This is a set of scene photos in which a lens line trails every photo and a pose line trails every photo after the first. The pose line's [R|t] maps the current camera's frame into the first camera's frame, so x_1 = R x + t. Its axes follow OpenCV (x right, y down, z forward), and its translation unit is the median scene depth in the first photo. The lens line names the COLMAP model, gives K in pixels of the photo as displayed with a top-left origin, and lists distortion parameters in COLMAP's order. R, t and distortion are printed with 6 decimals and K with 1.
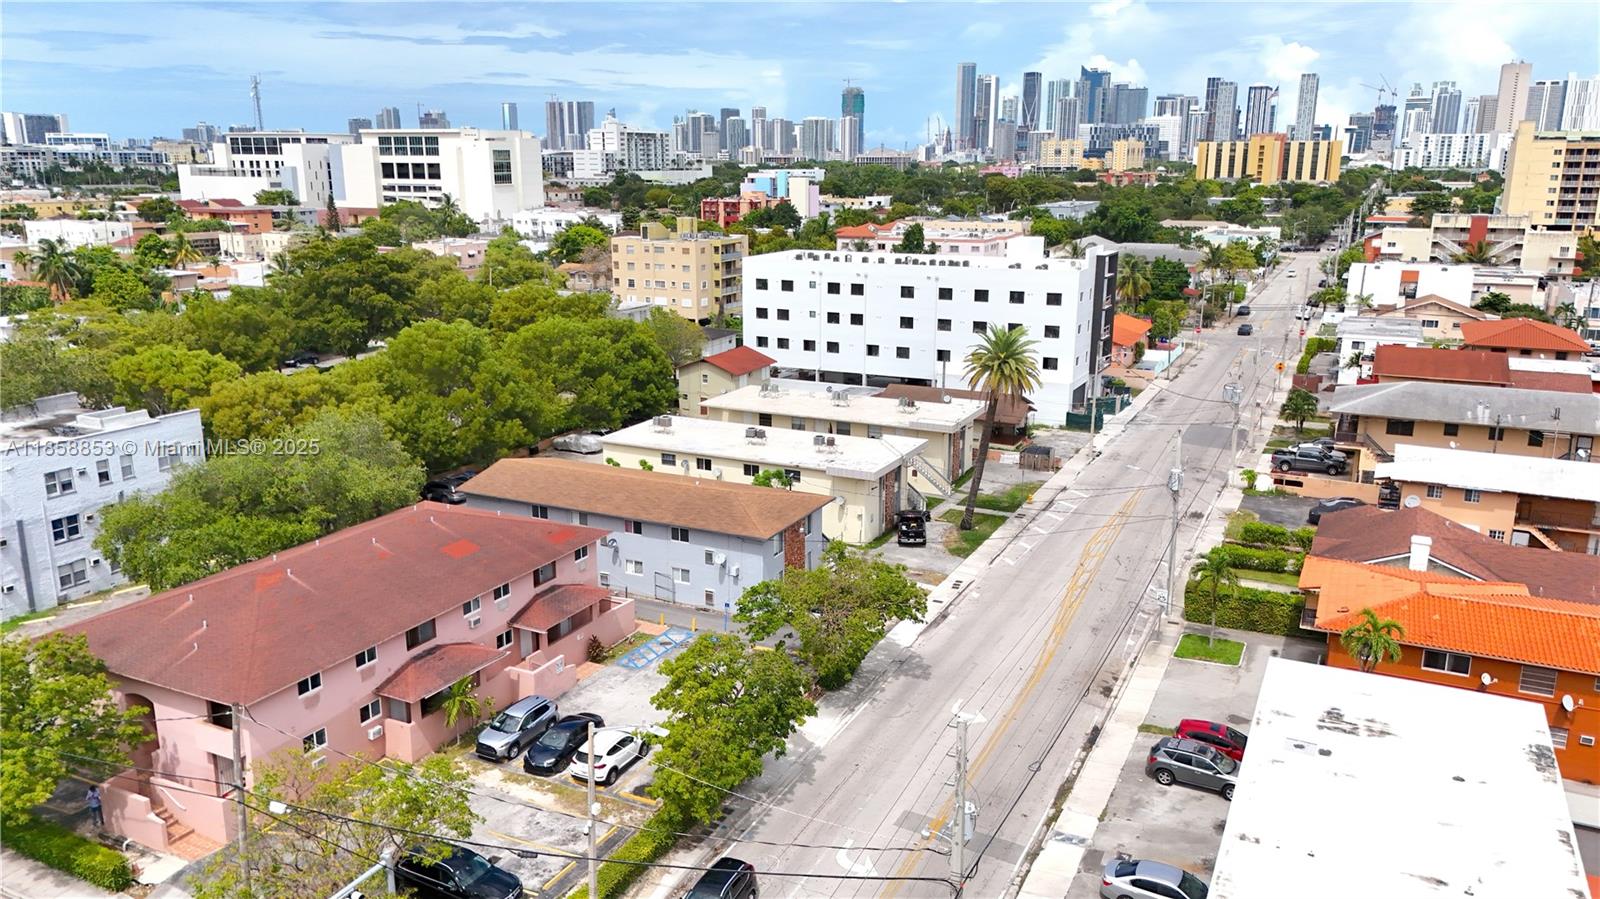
lens RADIAL K [[1176.2, 0, 806.9], [0, 1176.2, 444.0], [0, 0, 1]] dist [0.064855, -0.067361]
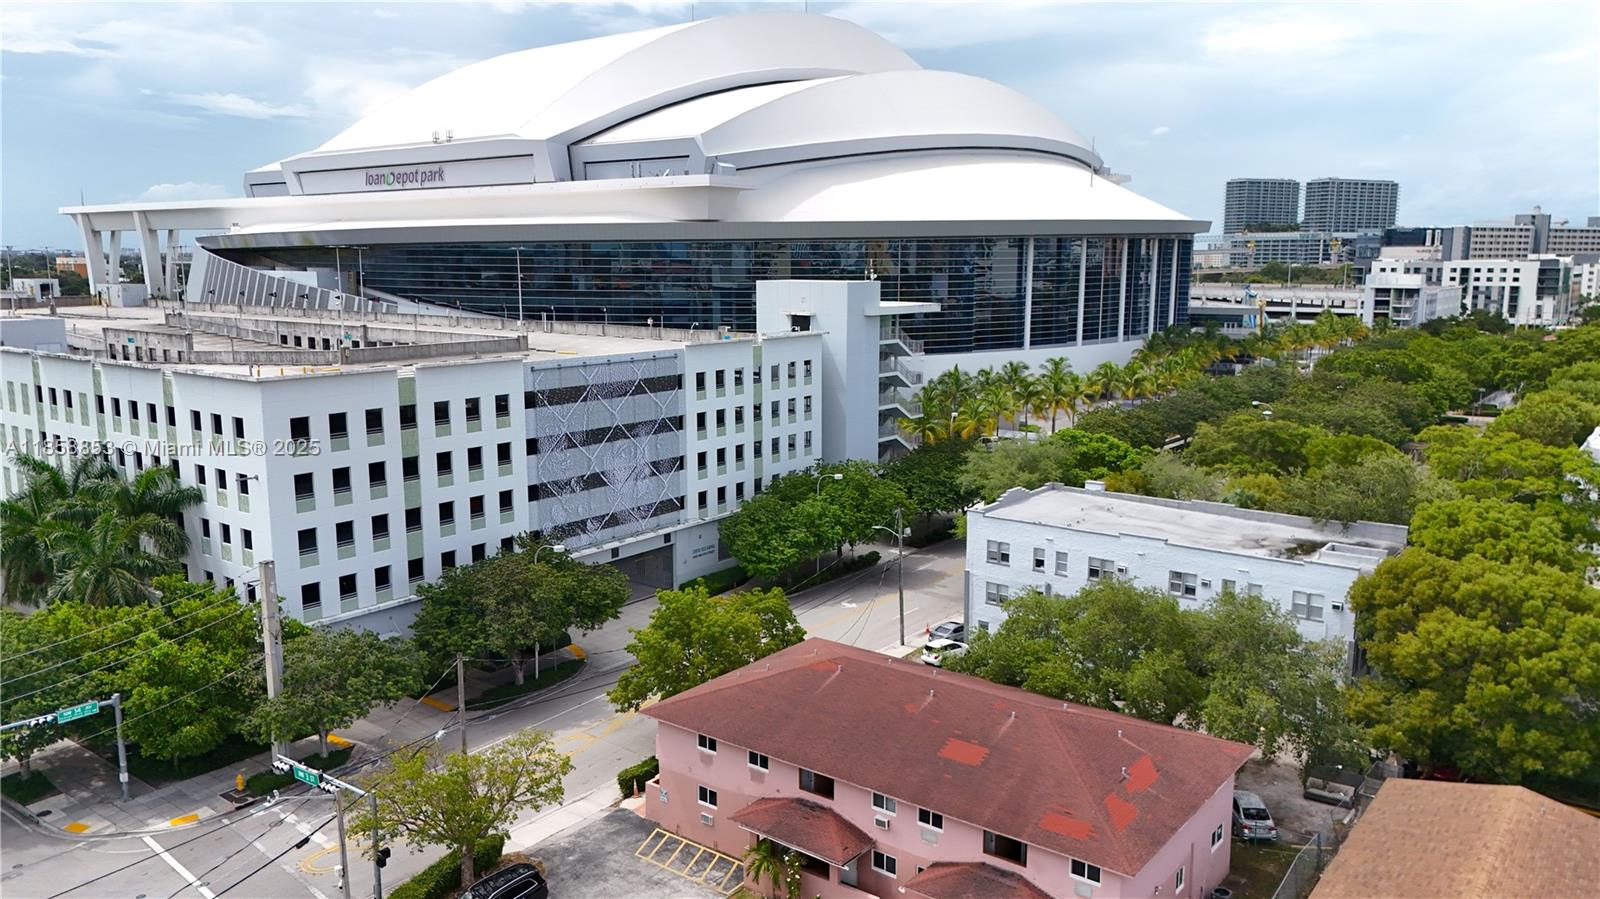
lens RADIAL K [[1176.2, 0, 803.4], [0, 1176.2, 448.4], [0, 0, 1]] dist [0.064855, -0.067361]
pose [[-0.195525, 0.156536, -0.968125, 0.137594], [-0.234837, 0.950985, 0.201193, -0.070742], [0.952167, 0.266689, -0.149180, 0.278553]]
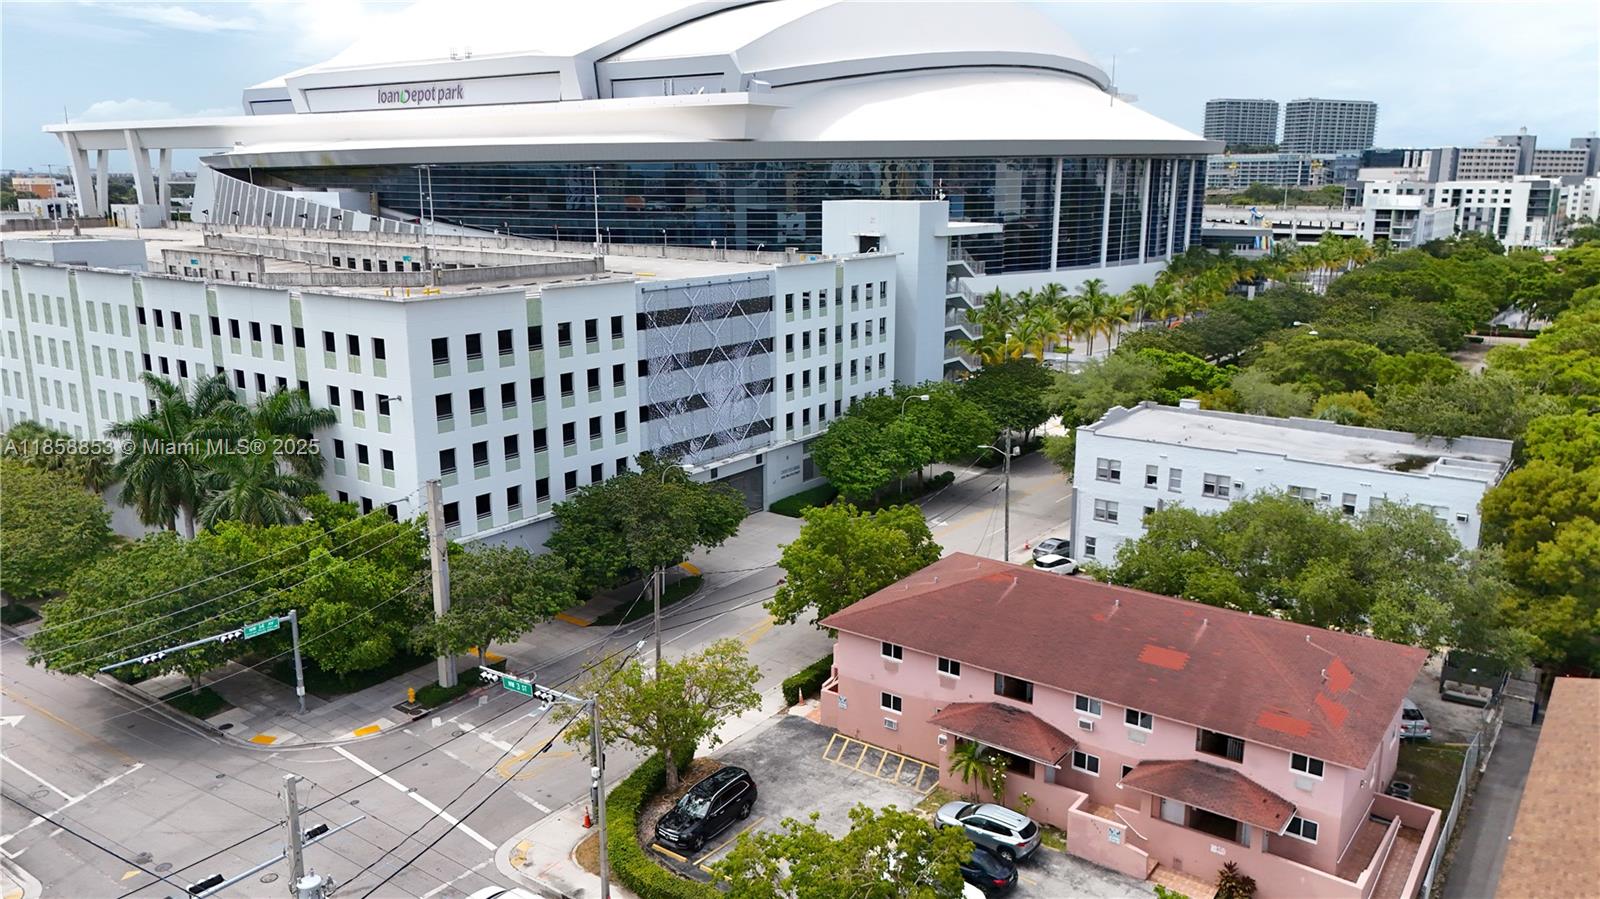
lens RADIAL K [[1176.2, 0, 802.2], [0, 1176.2, 449.4], [0, 0, 1]] dist [0.064855, -0.067361]
pose [[-0.168417, 0.219361, -0.960998, 0.151141], [-0.236450, 0.937469, 0.255428, -0.058642], [0.956936, 0.270246, -0.106018, 0.233355]]
